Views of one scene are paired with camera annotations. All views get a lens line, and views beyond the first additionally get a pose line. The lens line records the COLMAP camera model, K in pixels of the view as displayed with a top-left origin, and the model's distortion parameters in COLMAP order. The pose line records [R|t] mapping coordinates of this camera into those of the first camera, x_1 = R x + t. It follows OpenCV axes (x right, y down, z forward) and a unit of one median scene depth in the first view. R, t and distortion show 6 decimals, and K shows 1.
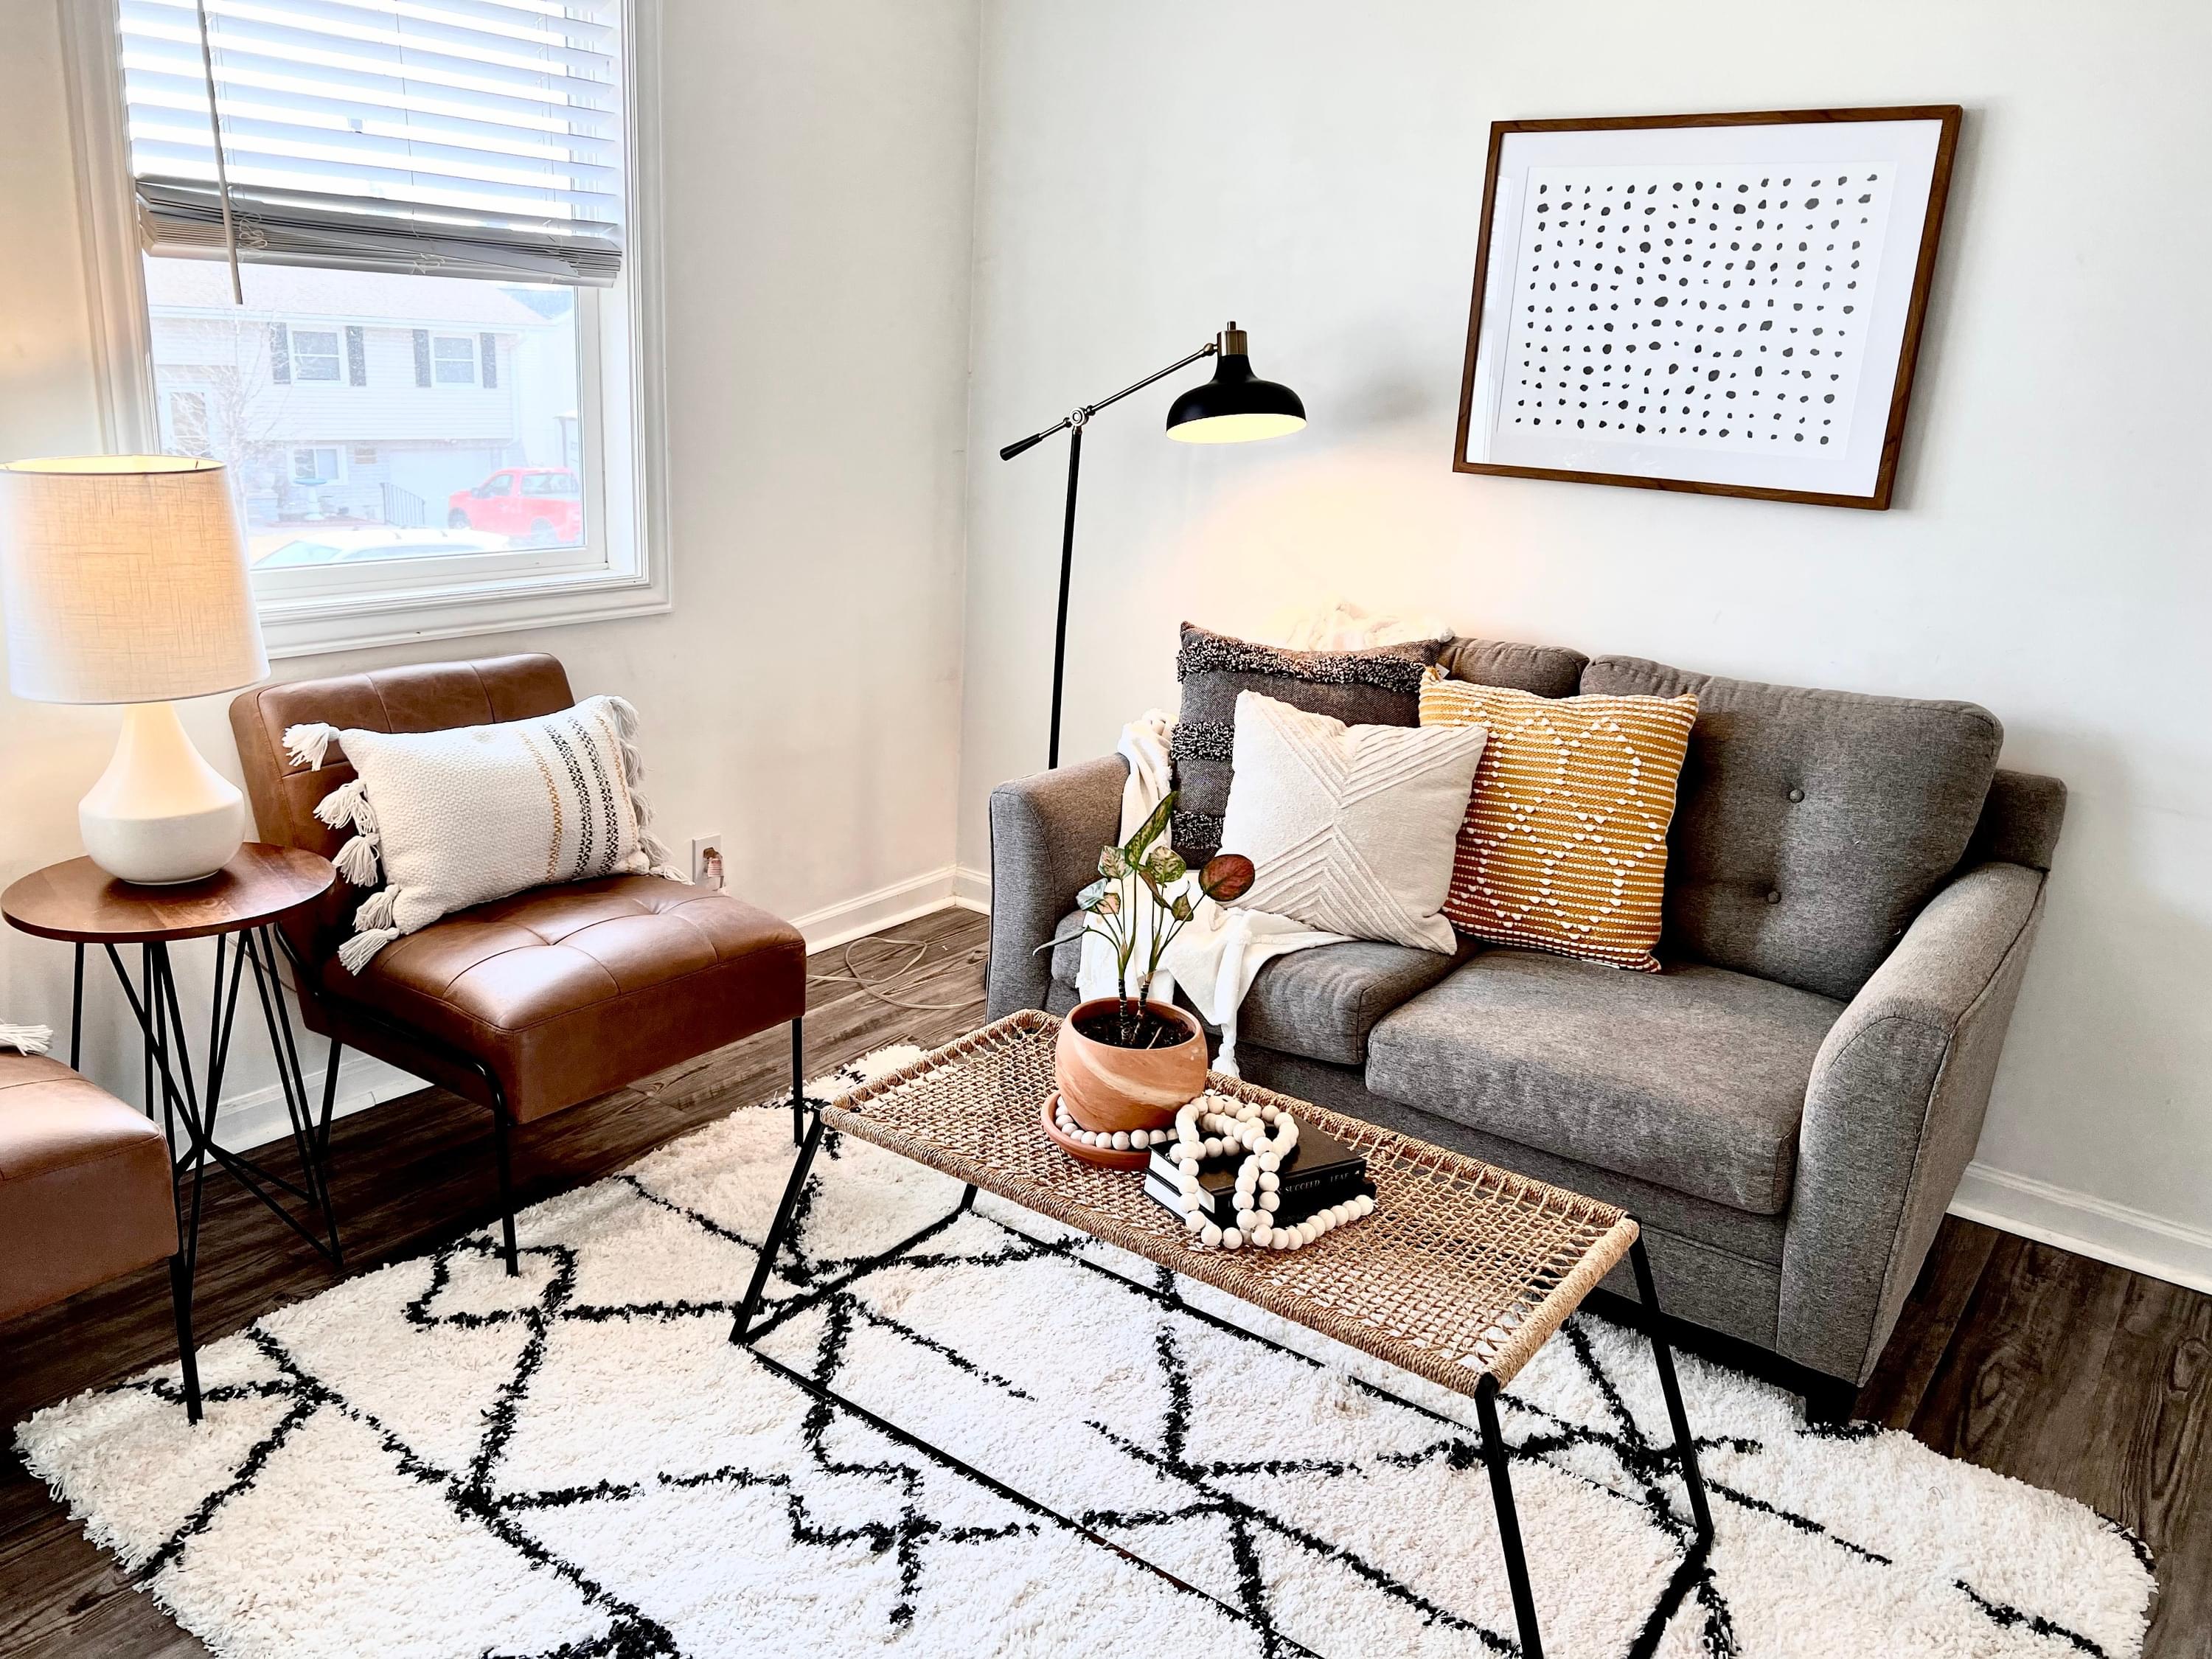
lens RADIAL K [[1697.6, 0, 1106.0], [0, 1697.6, 829.5], [0, 0, 1]] dist [0.113497, -0.132388]
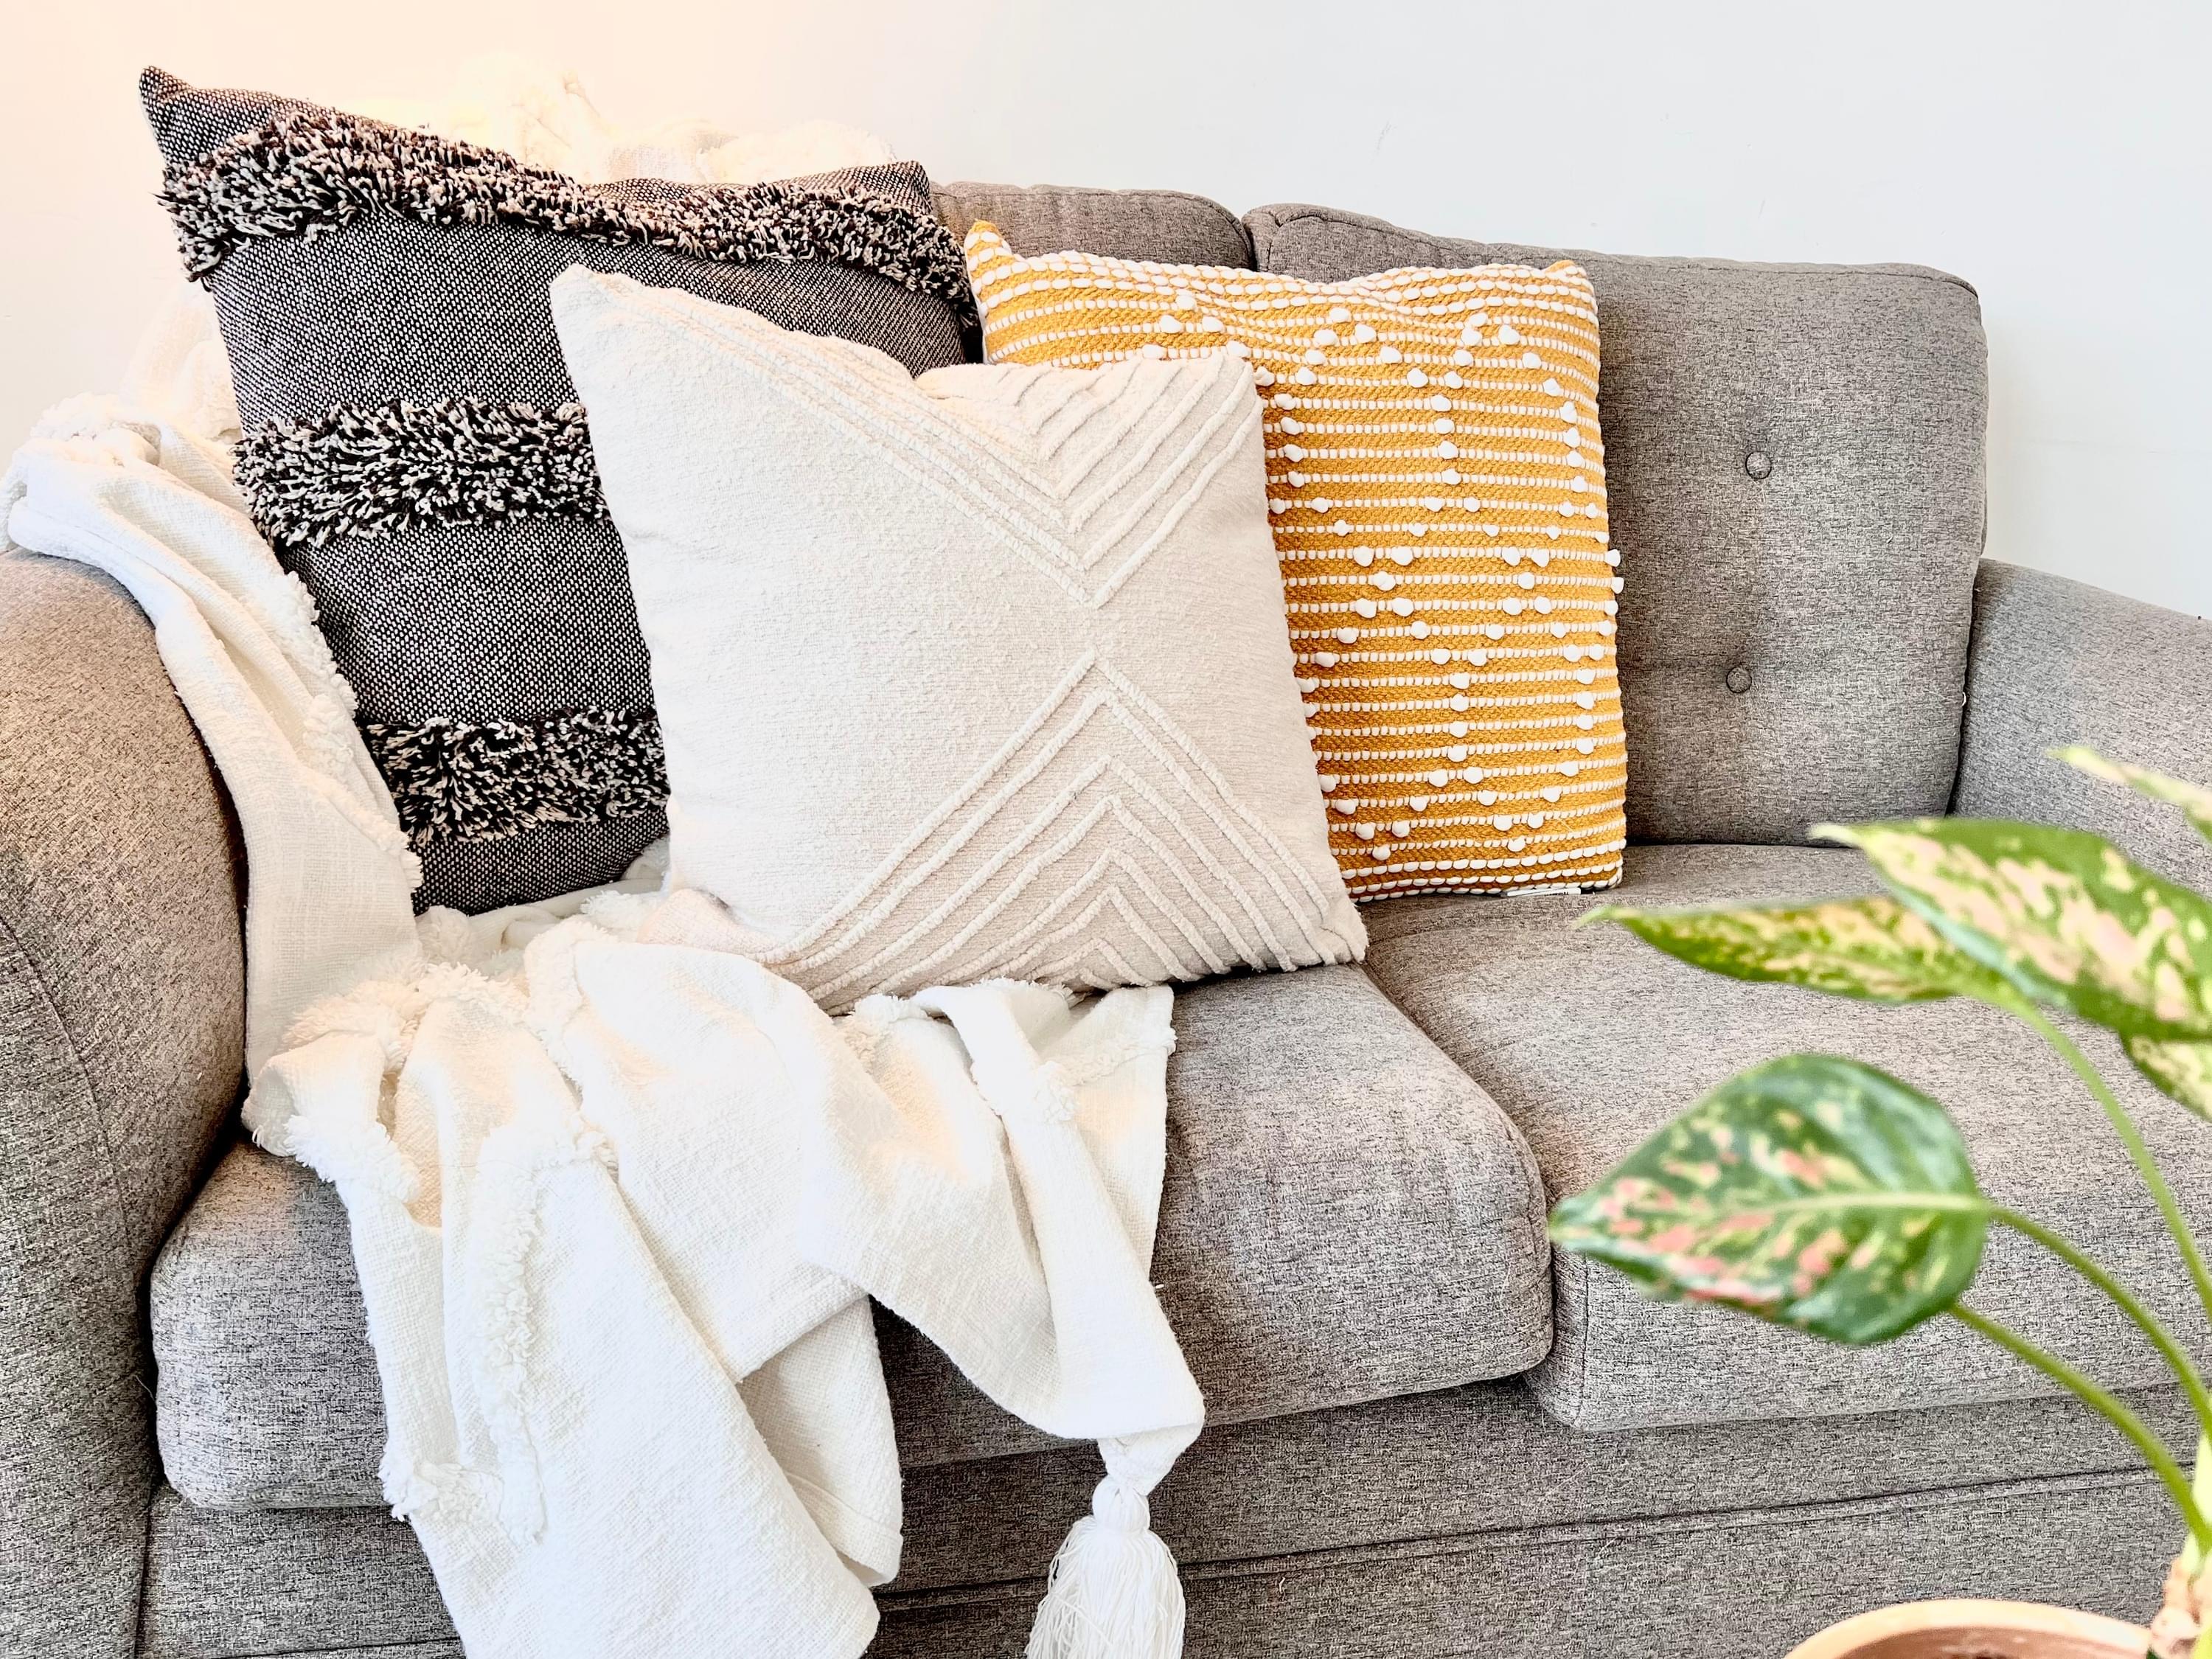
lens RADIAL K [[1793.8, 0, 1199.7], [0, 1793.8, 925.2], [0, 0, 1]] dist [0.118072, -0.190032]
pose [[0.648939, -0.246272, 0.719881, -0.109162], [0.158797, 0.969168, 0.188406, -0.015564], [-0.744085, -0.007949, 0.668038, 0.767370]]
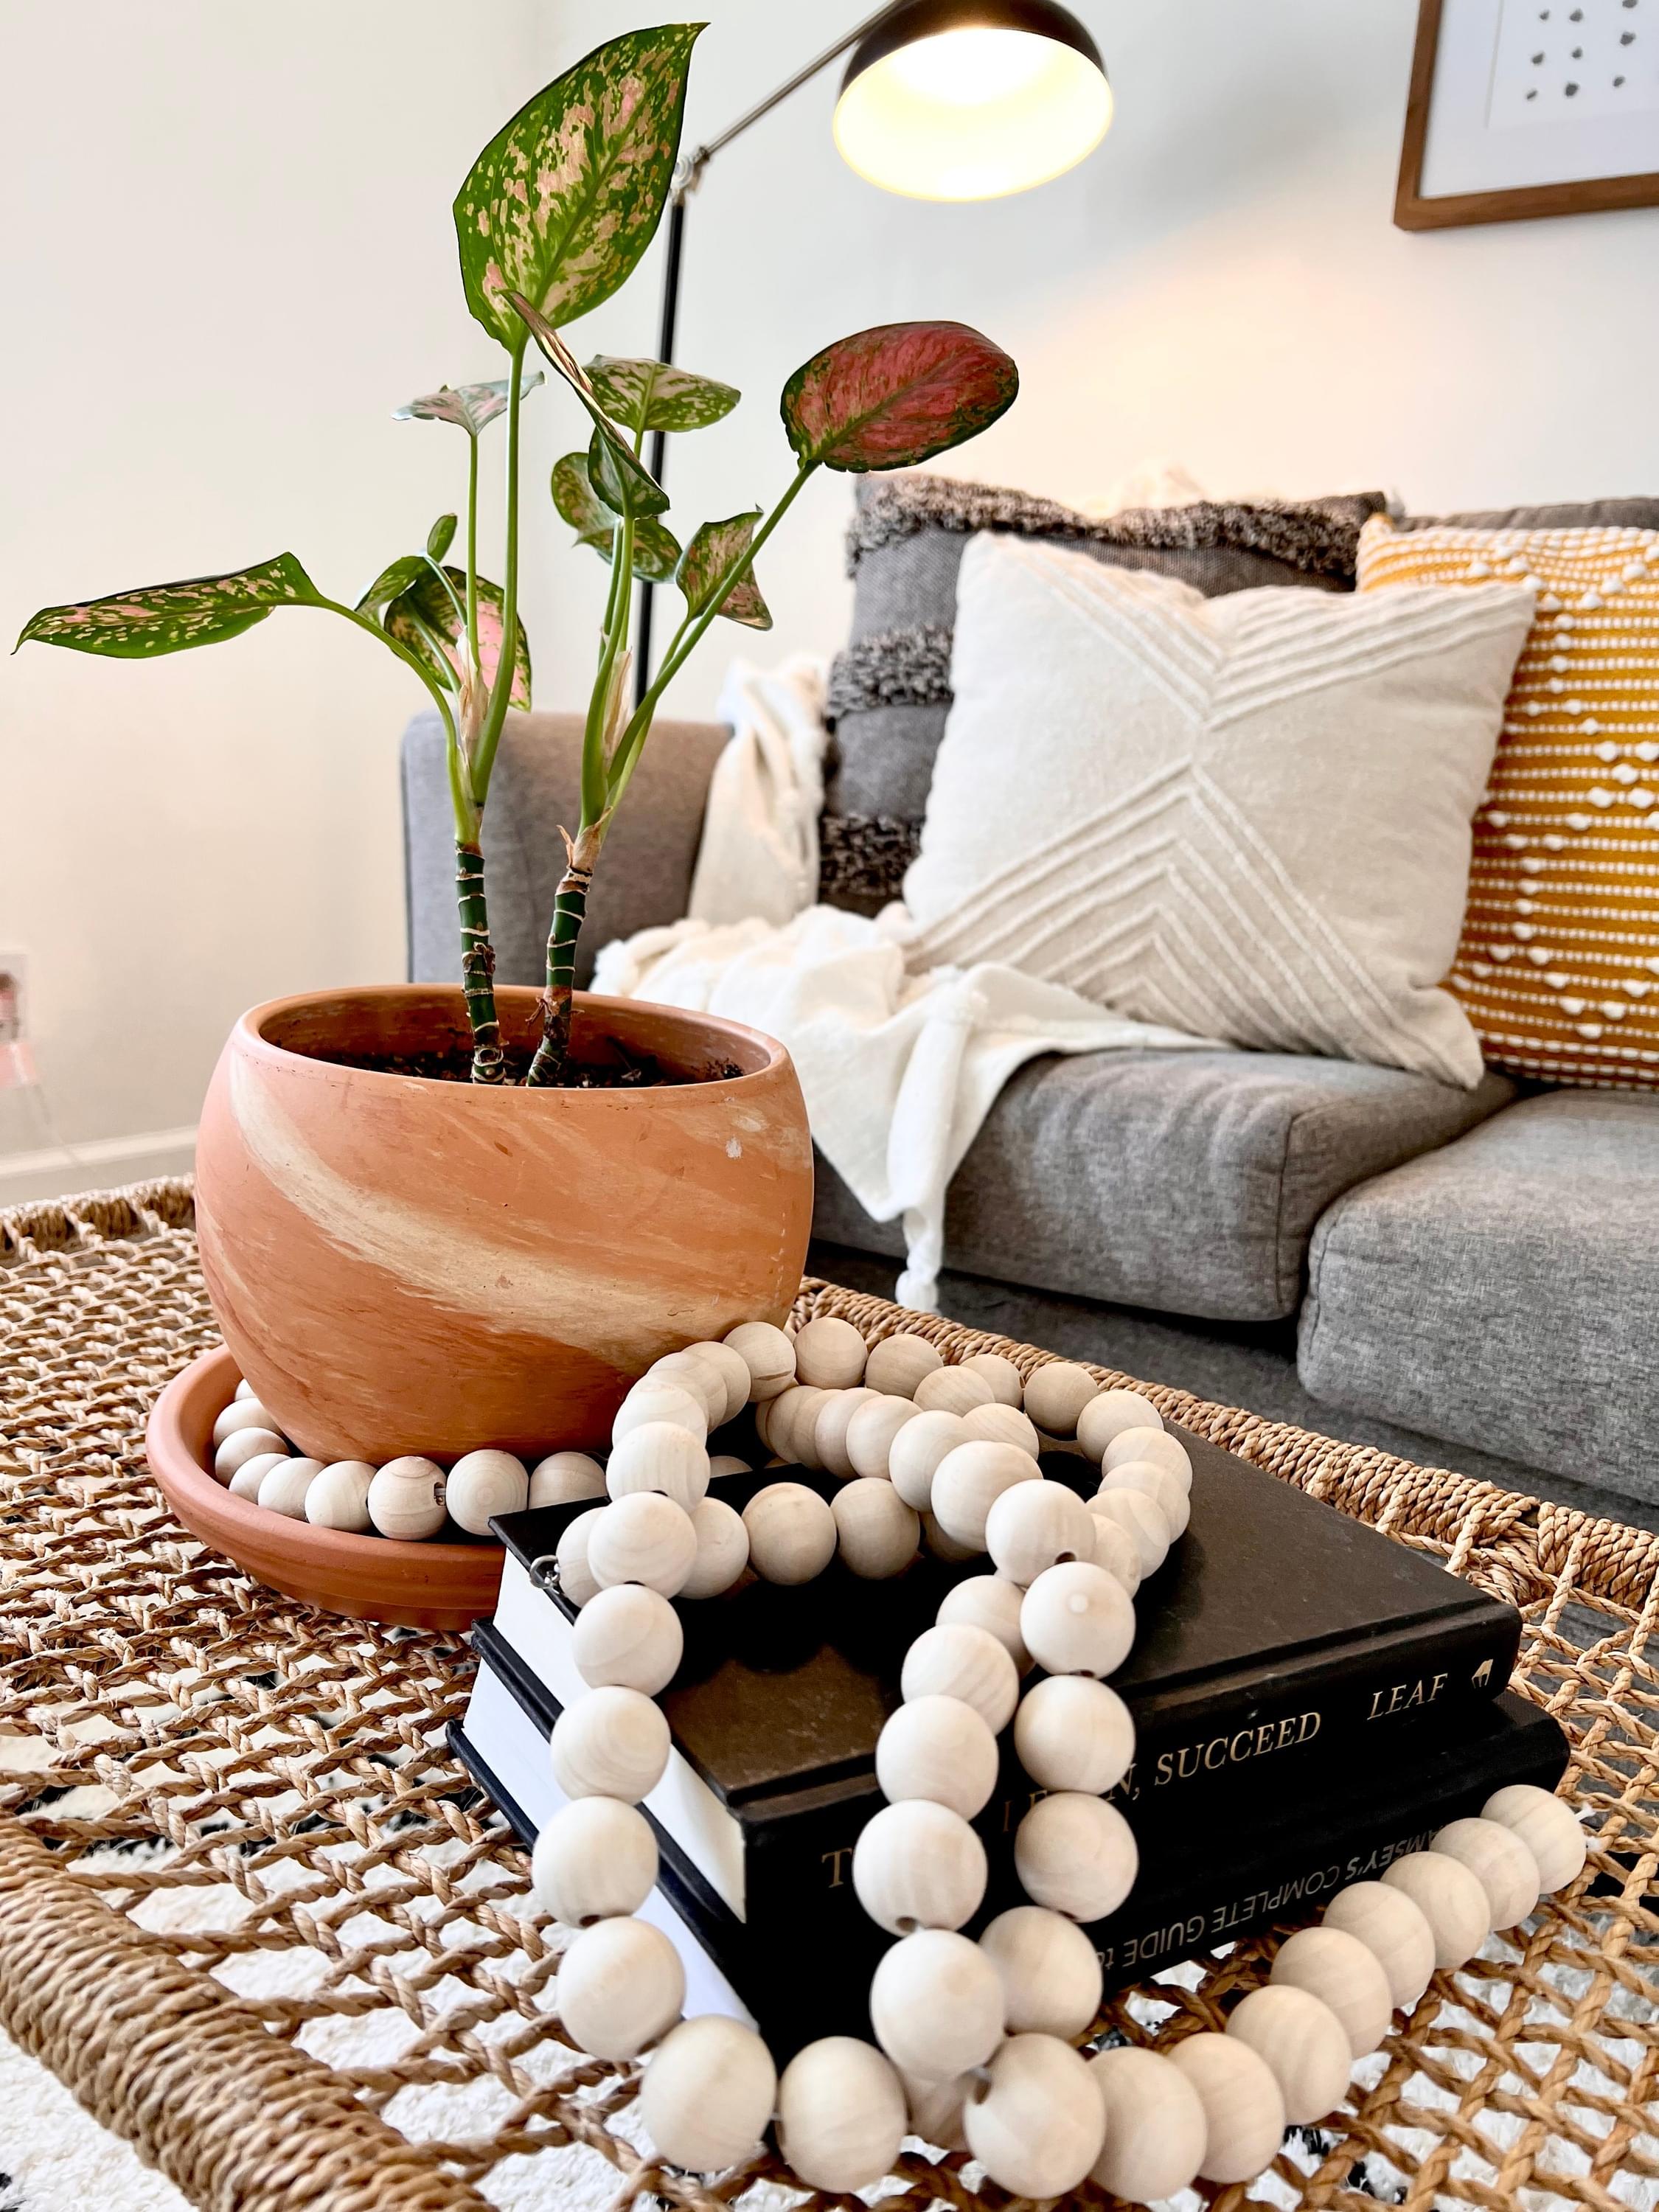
lens RADIAL K [[1723.1, 0, 837.9], [0, 1723.1, 1128.8], [0, 0, 1]] dist [-0.002929, -0.005636]
pose [[0.999682, 0.025213, 0.000890, 0.050282], [-0.025122, 0.998079, -0.056637, 0.112032], [-0.002316, 0.056597, 0.998394, 0.591868]]
